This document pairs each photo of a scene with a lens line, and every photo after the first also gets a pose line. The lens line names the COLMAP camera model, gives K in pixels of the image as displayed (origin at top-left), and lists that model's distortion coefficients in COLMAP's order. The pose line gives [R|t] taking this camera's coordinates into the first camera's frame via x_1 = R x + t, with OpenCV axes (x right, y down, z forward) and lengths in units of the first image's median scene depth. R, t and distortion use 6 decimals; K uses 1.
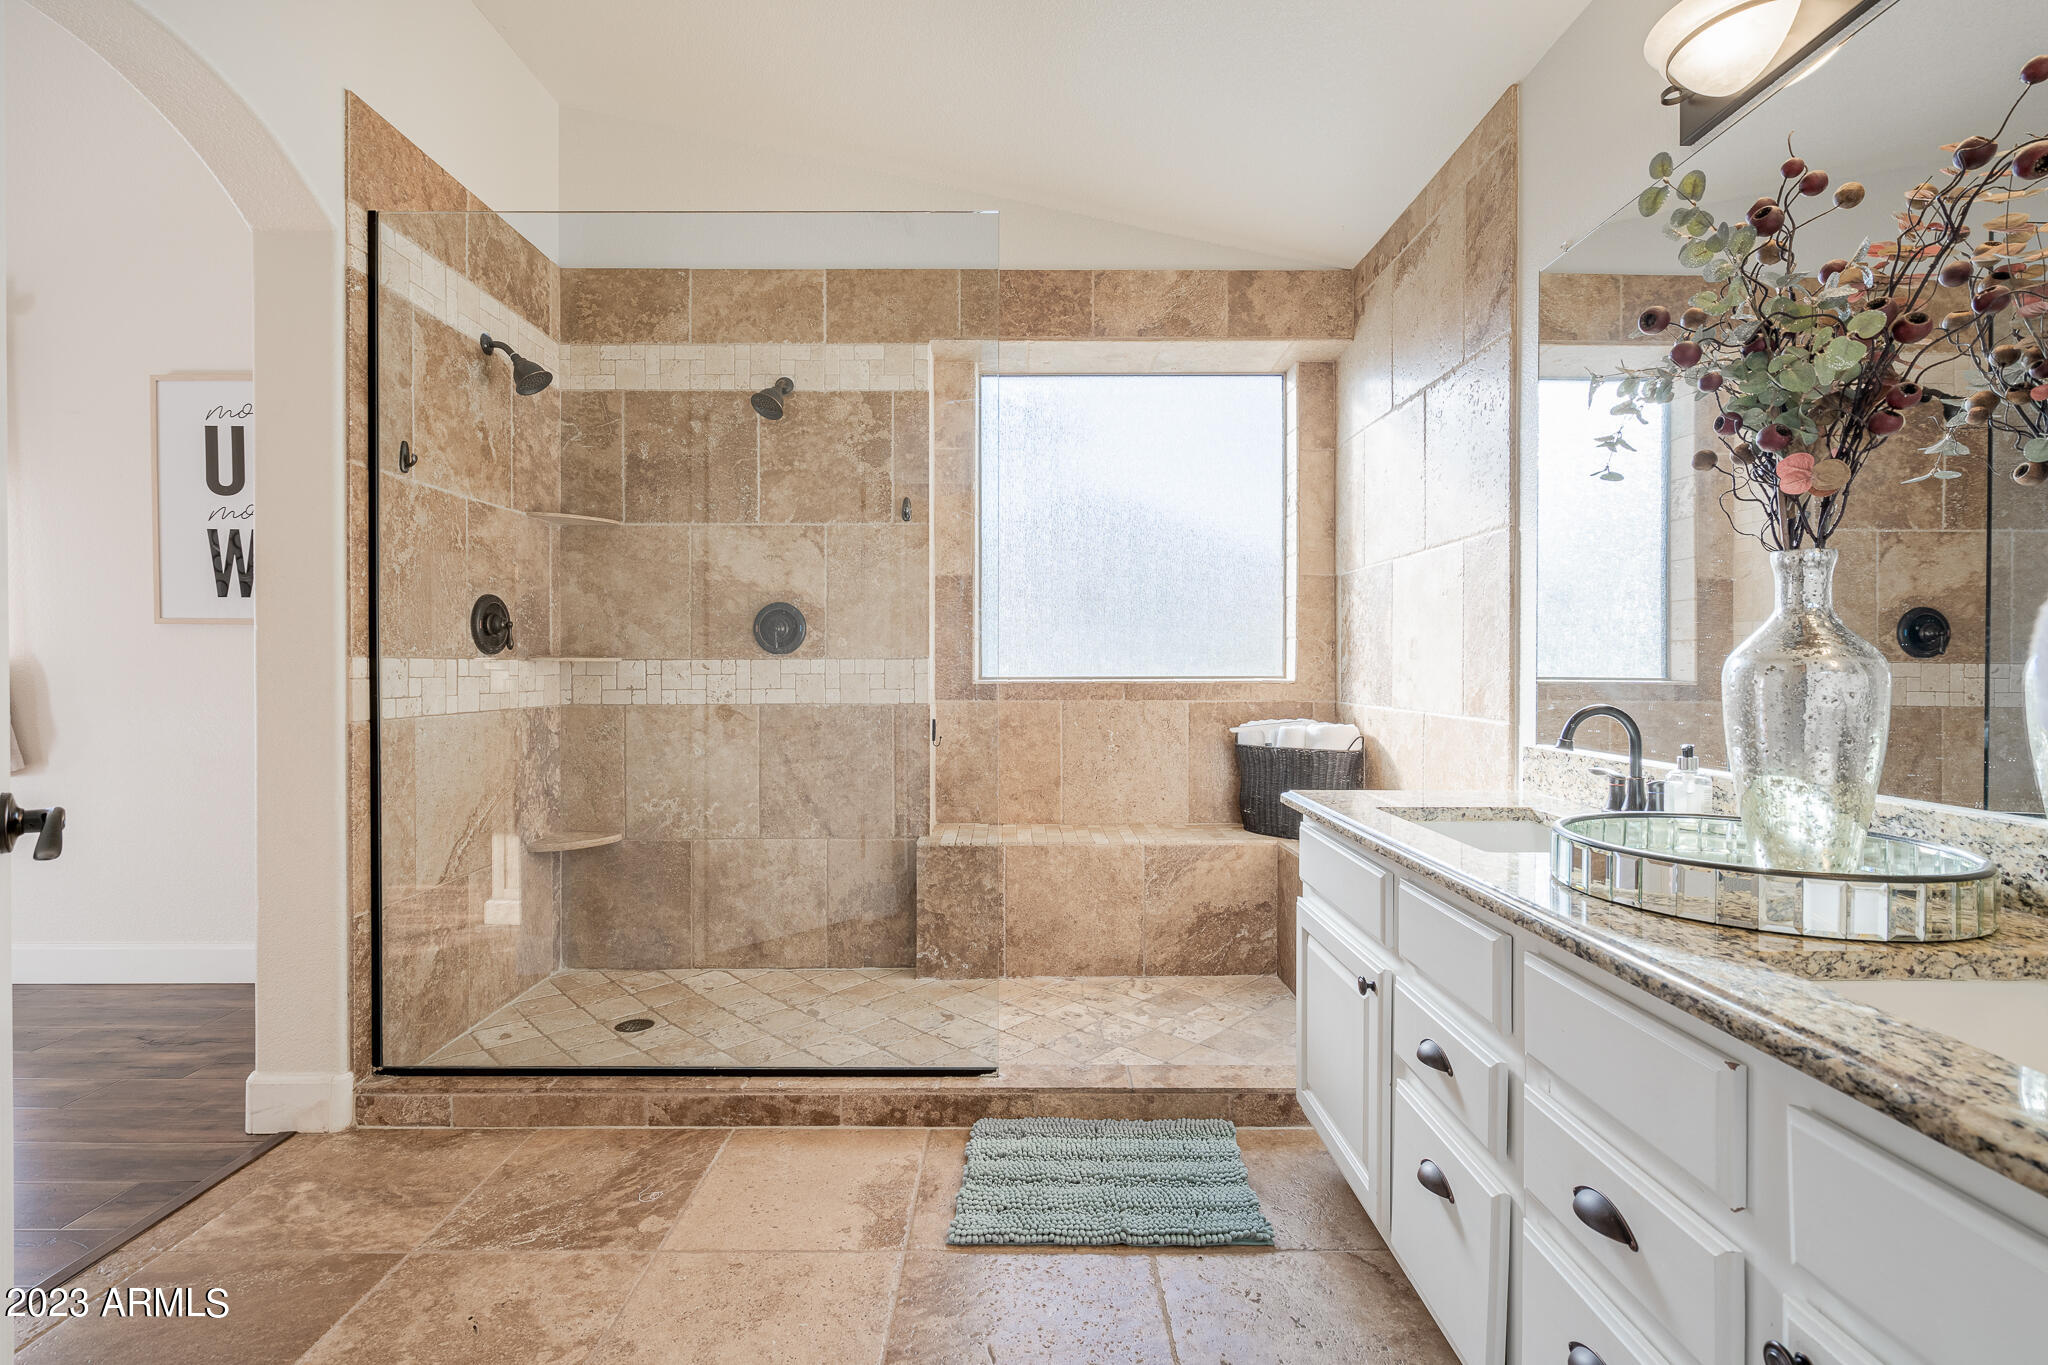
lens RADIAL K [[921.9, 0, 1028.3], [0, 921.9, 673.6], [0, 0, 1]] dist [-0.000414, 0.000014]
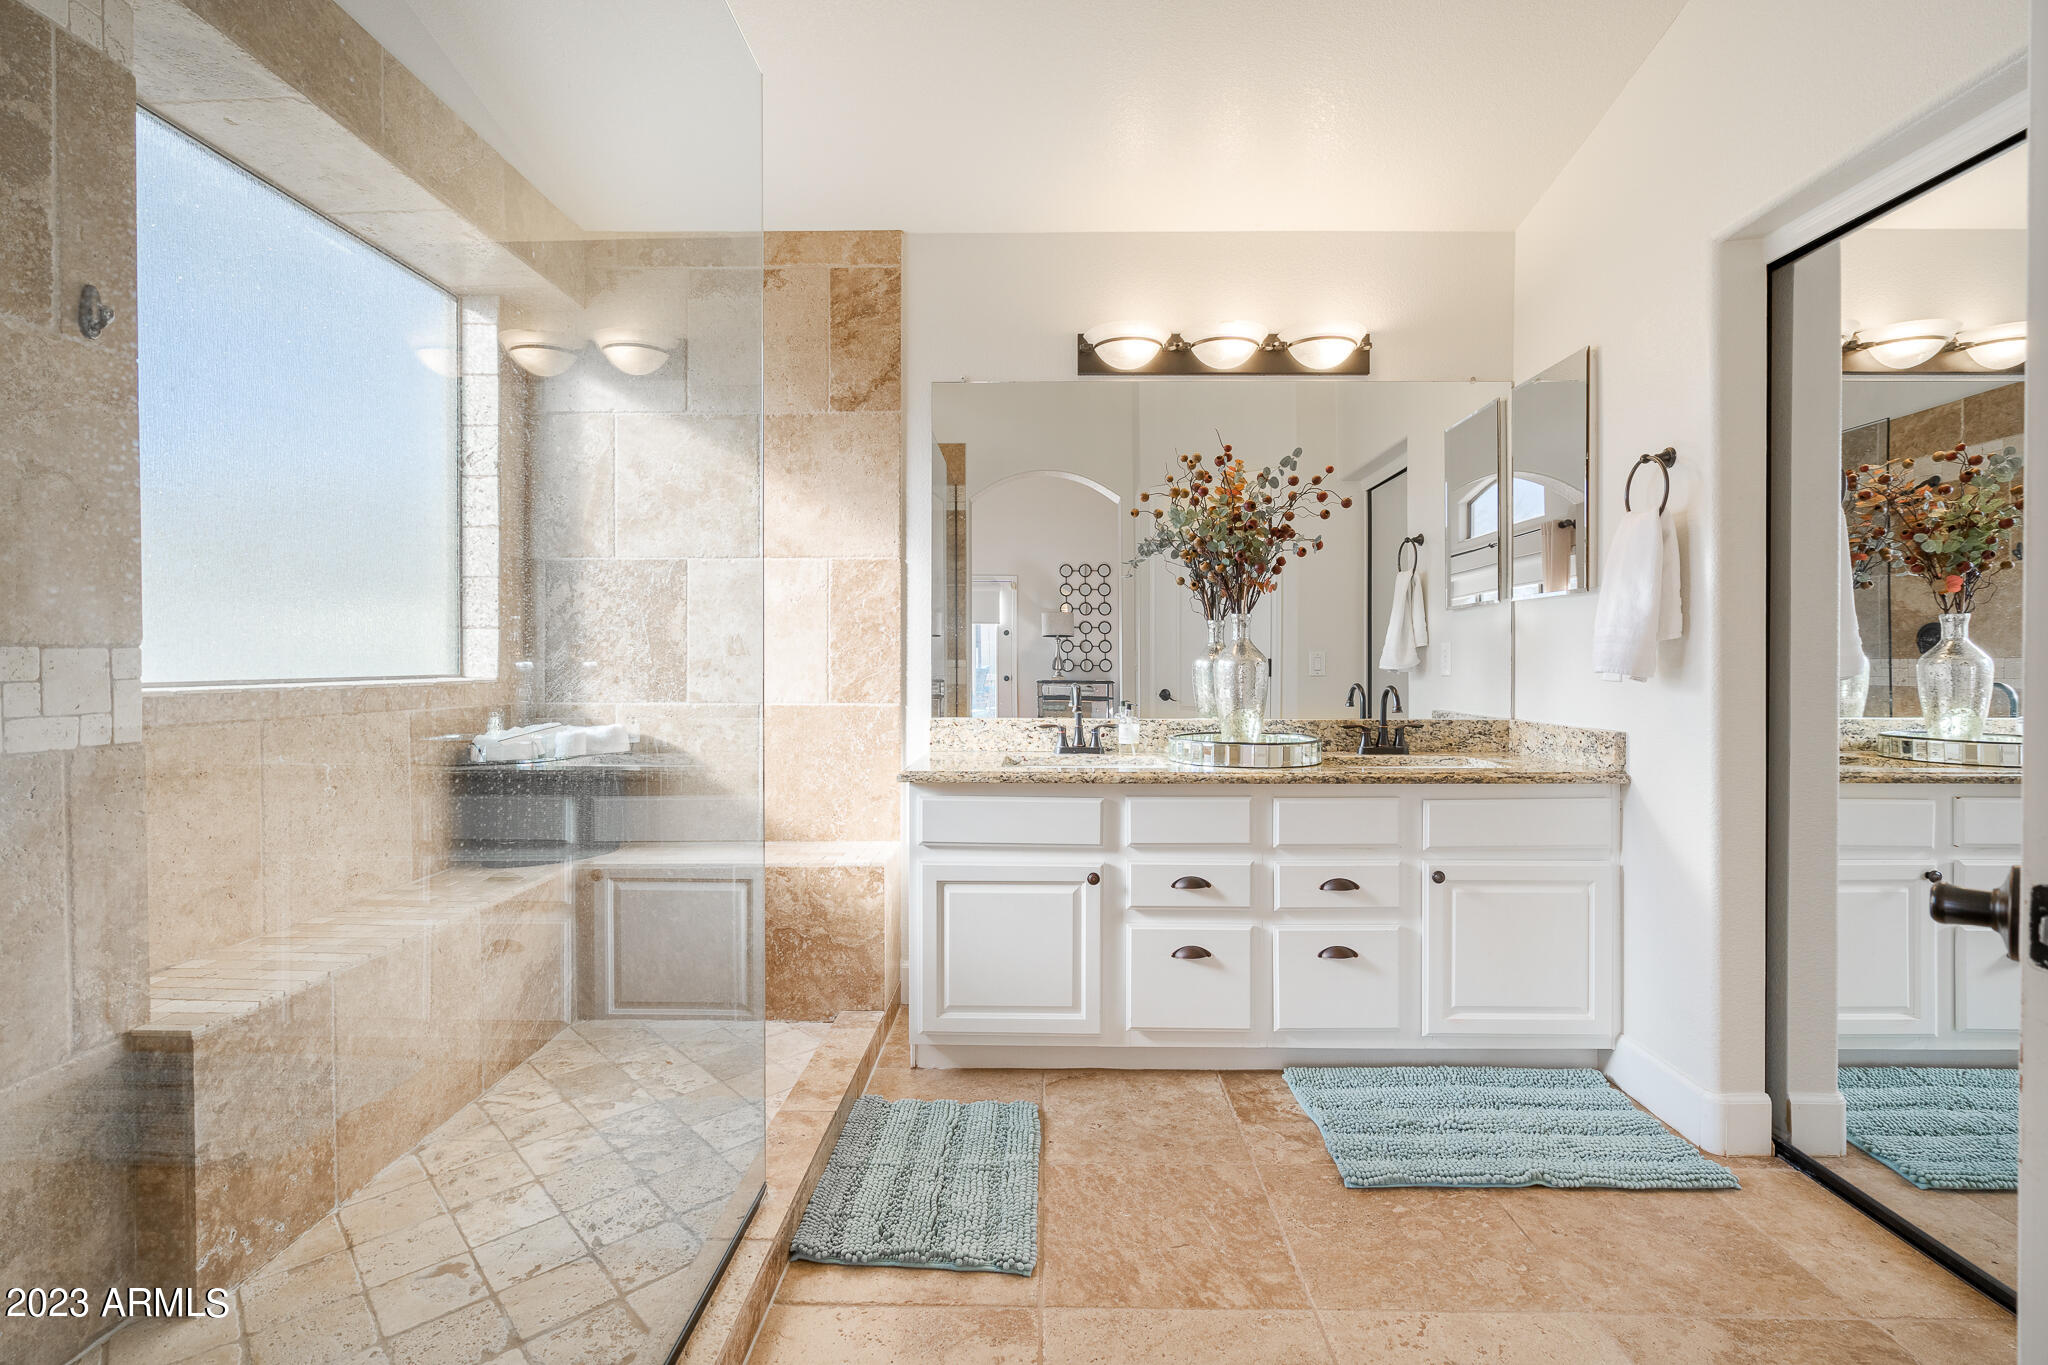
lens RADIAL K [[934.0, 0, 1028.3], [0, 934.0, 660.6], [0, 0, 1]] dist [-0.001077, -0.000146]
pose [[0.026096, 0.000619, 0.999659, -0.593204], [0.006825, 0.999976, -0.000797, -0.005806], [-0.999636, 0.006844, 0.026091, 0.553702]]
